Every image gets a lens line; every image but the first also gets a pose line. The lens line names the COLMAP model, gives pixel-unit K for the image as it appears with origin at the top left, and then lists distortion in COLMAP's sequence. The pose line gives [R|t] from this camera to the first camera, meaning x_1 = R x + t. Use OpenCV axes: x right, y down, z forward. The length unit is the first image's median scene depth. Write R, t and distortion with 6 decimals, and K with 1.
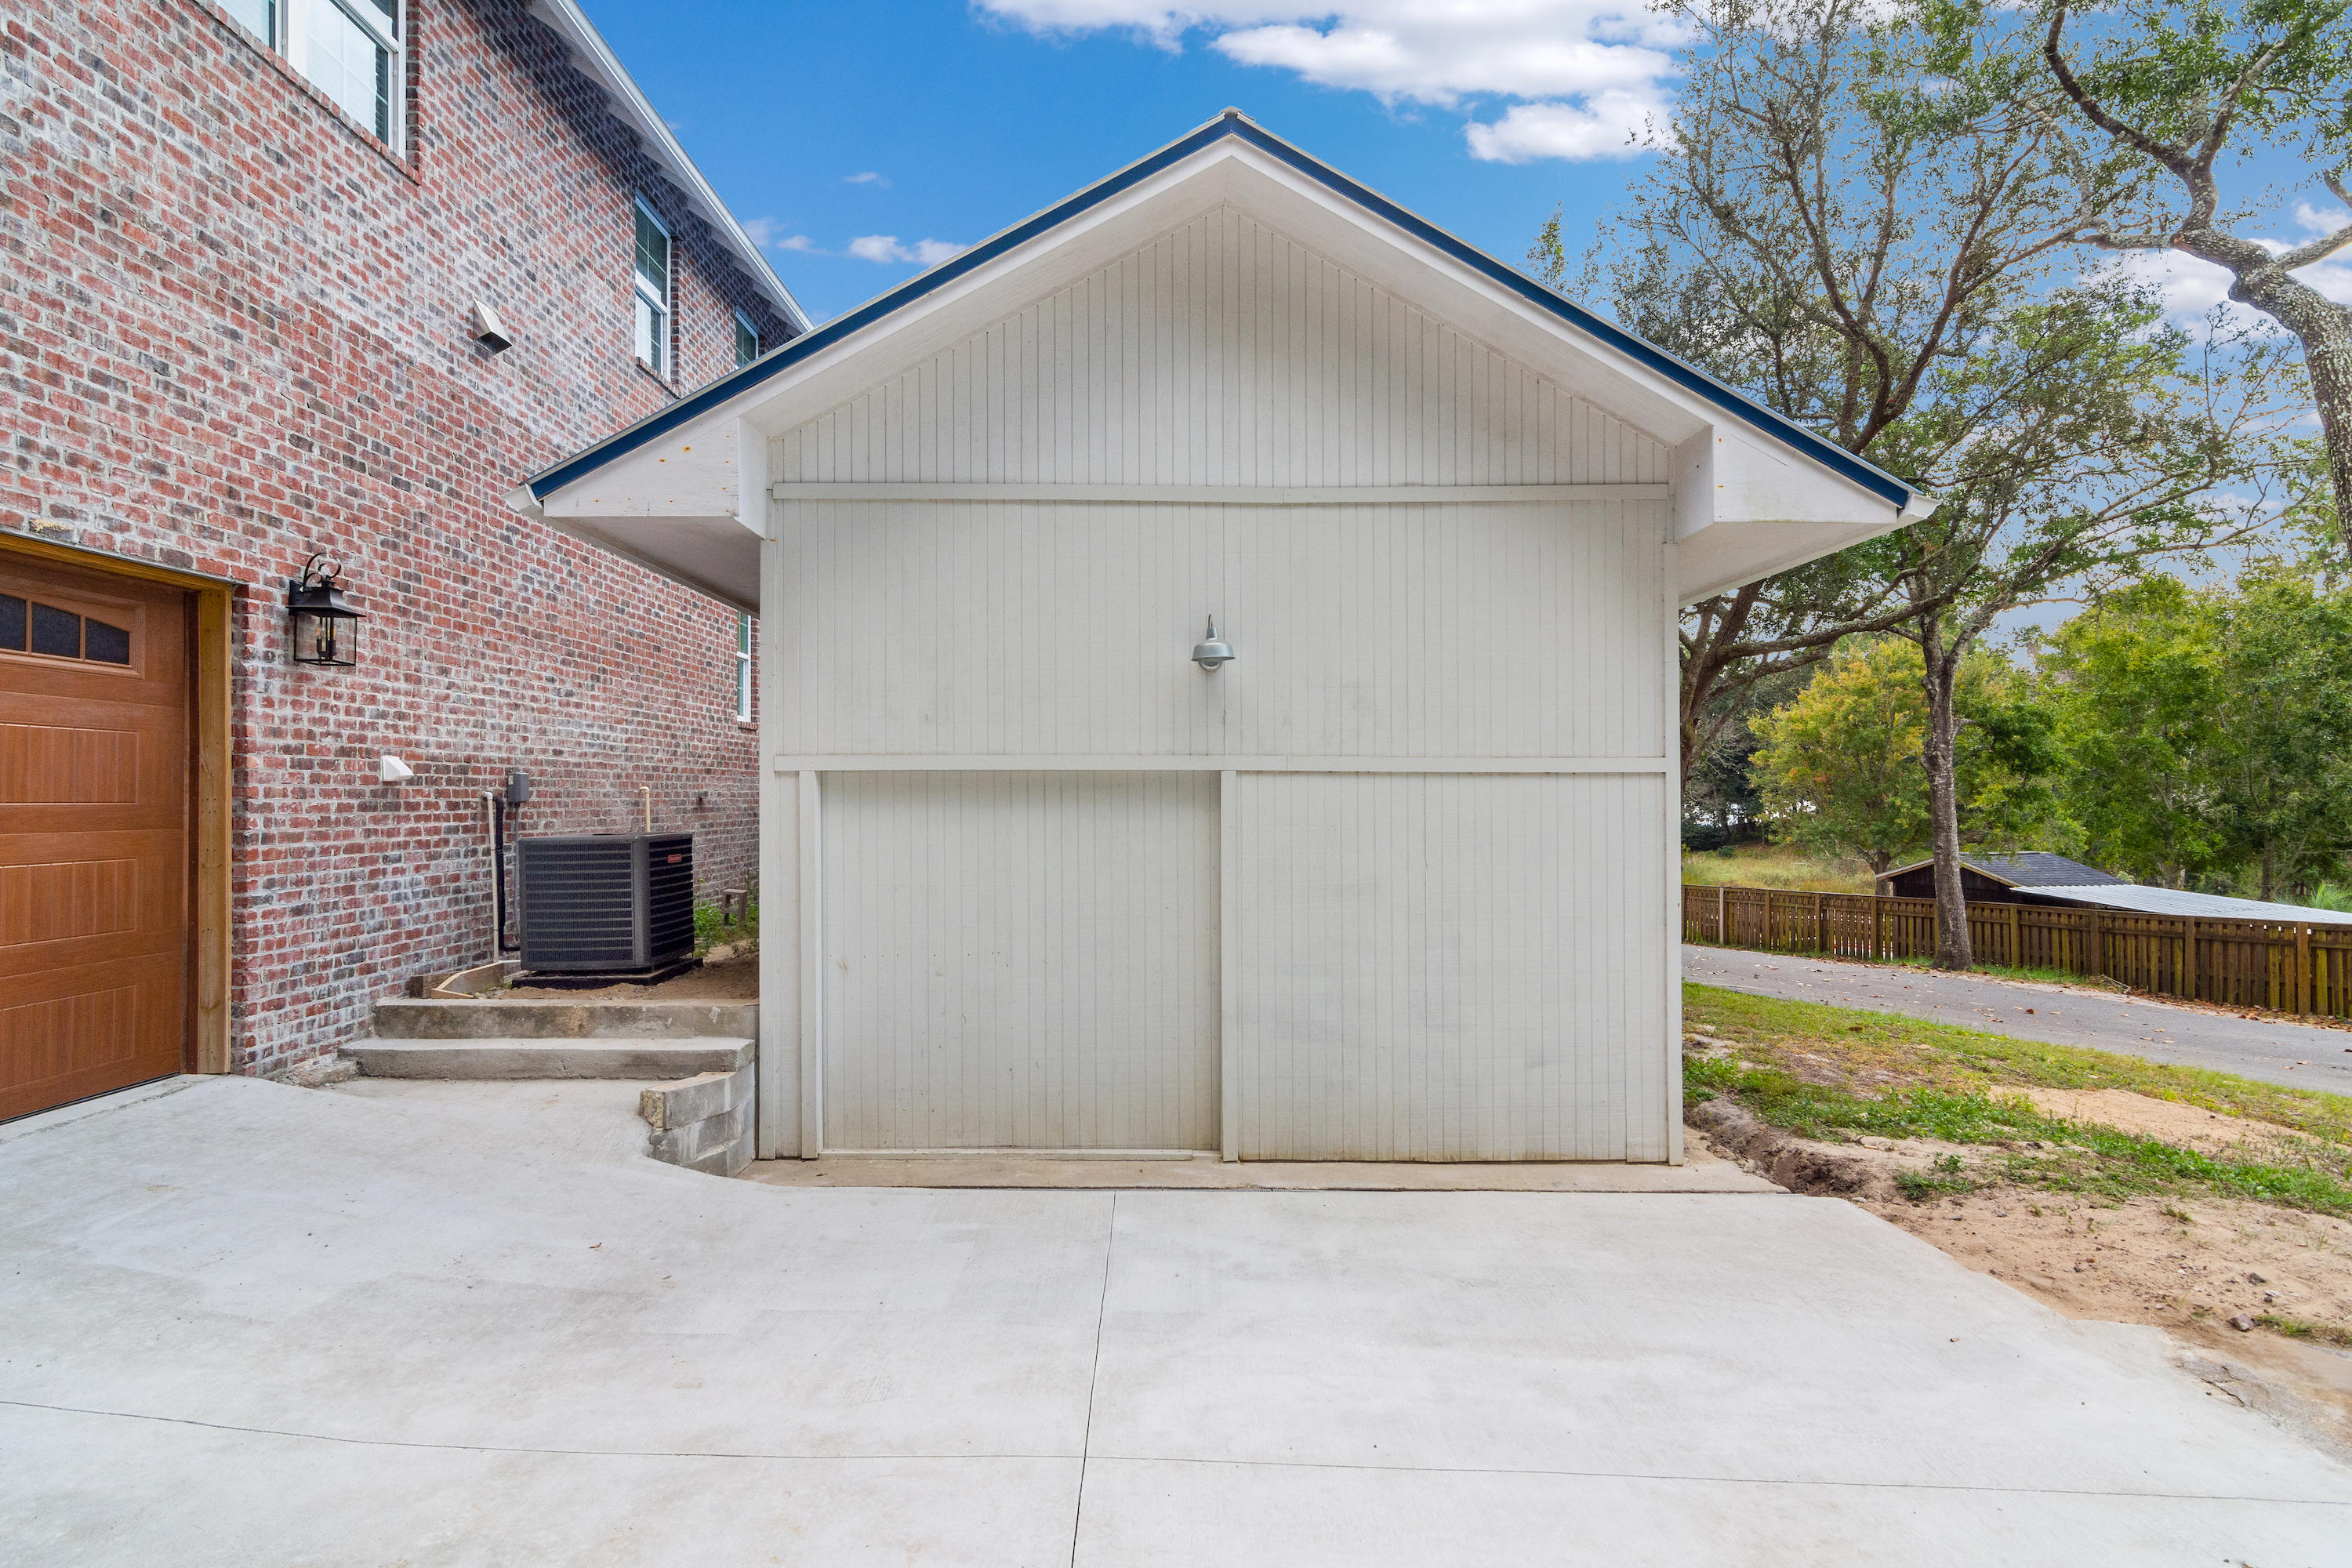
lens RADIAL K [[1137.6, 0, 1162.2], [0, 1137.6, 785.0], [0, 0, 1]] dist [-0.001517, 0.003278]
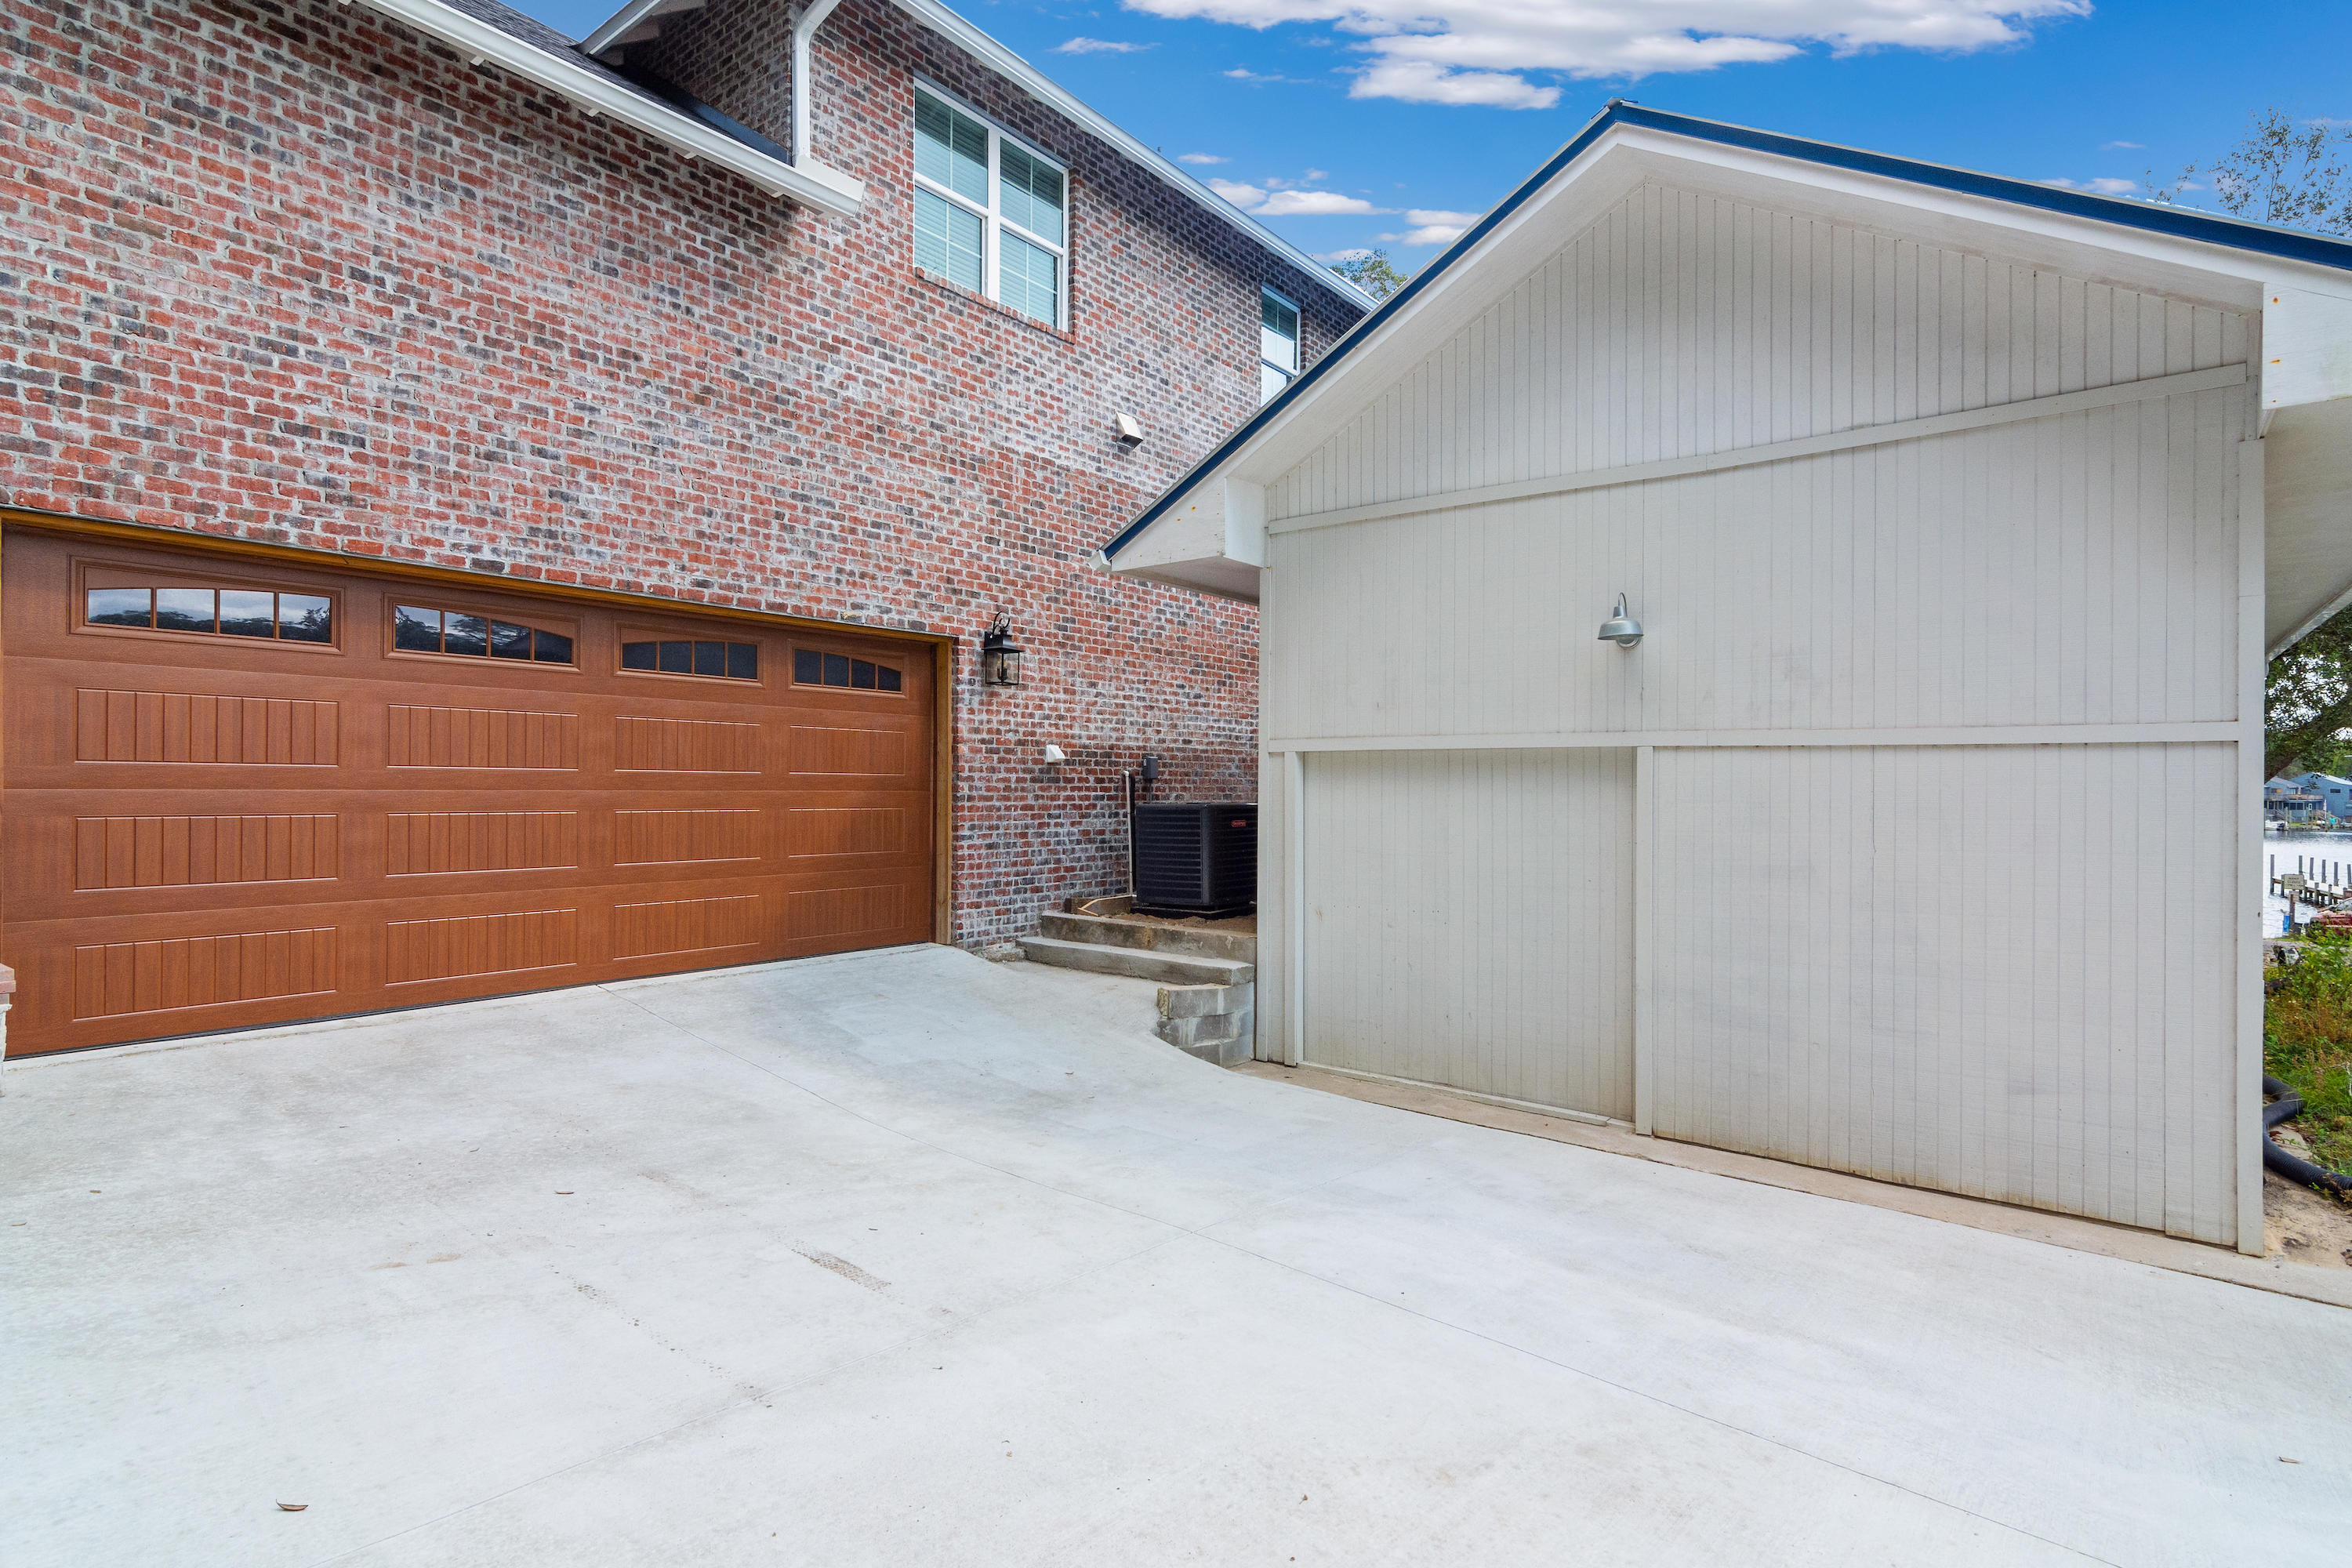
lens RADIAL K [[1137.6, 0, 1162.2], [0, 1137.6, 785.0], [0, 0, 1]] dist [-0.001517, 0.003278]
pose [[0.782107, 0.006843, -0.623106, 0.362111], [-0.001600, 0.999958, 0.008973, 0.013132], [0.623142, -0.006021, 0.782086, -0.053674]]
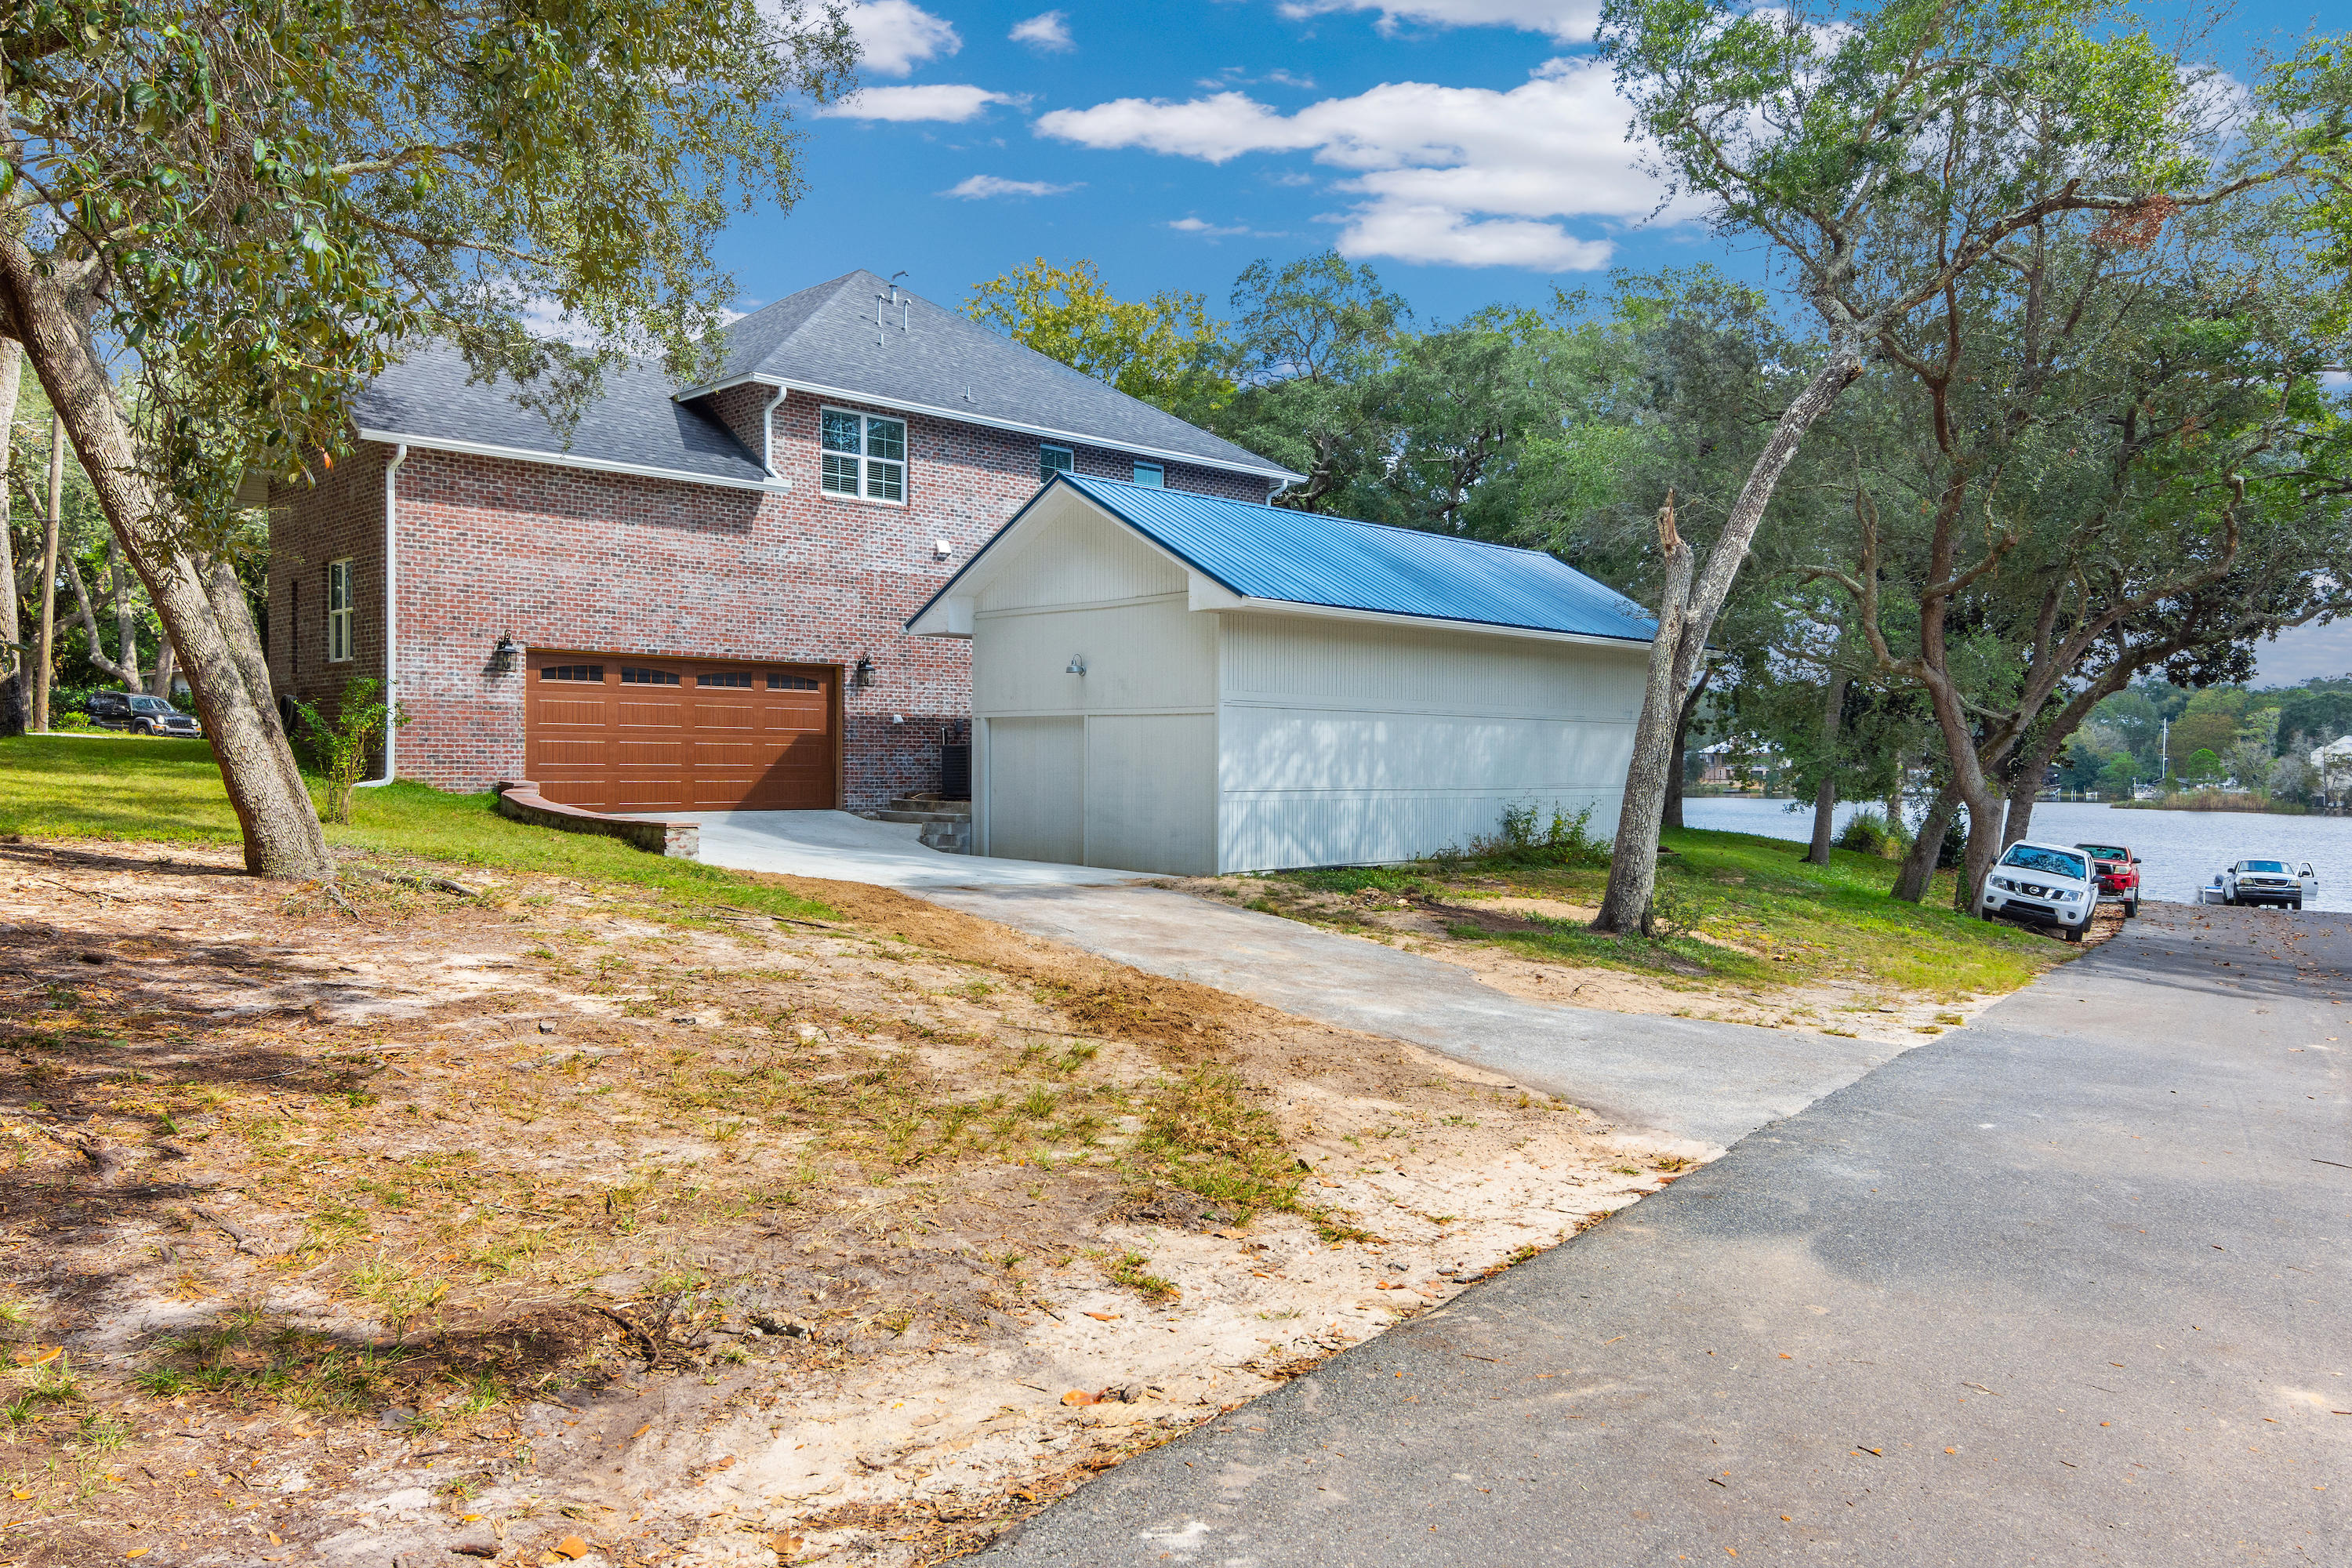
lens RADIAL K [[1369.4, 0, 1099.1], [0, 1369.4, 771.1], [0, 0, 1]] dist [-0.000499, -0.000022]
pose [[0.700443, 0.013034, -0.713590, 2.330790], [0.001508, 0.999804, 0.019743, 0.053459], [0.713707, -0.014905, 0.700286, -1.157059]]
